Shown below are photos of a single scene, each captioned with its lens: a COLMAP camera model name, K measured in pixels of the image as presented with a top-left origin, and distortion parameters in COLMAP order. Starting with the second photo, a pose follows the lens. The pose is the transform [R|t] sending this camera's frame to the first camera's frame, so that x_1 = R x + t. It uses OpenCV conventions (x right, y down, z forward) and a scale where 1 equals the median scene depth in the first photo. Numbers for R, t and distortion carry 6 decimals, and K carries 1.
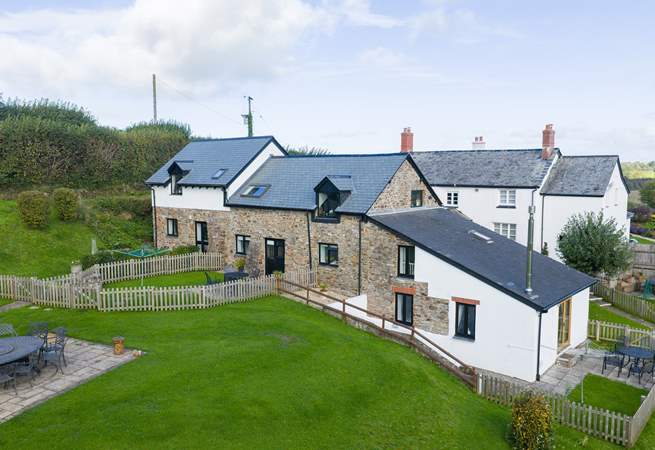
lens RADIAL K [[563.7, 0, 327.5], [0, 563.7, 225.0], [0, 0, 1]] dist [0.004965, 0.001740]
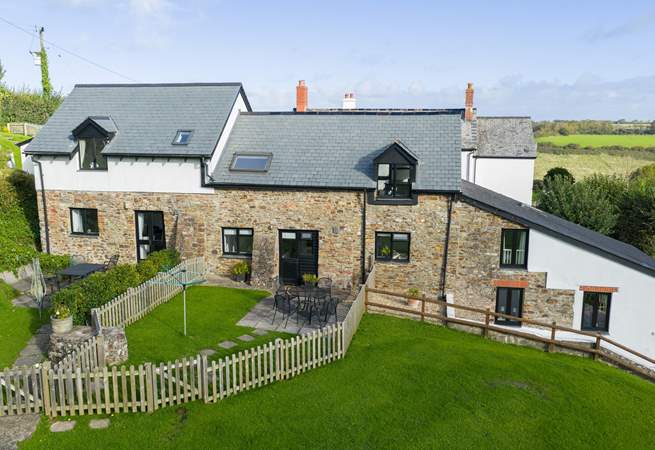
lens RADIAL K [[563.7, 0, 327.5], [0, 563.7, 225.0], [0, 0, 1]] dist [0.004965, 0.001740]
pose [[0.871628, -0.079229, 0.483723, -0.424622], [0.042446, 0.995344, 0.086543, -0.044115], [-0.488327, -0.054901, 0.870932, 0.375678]]
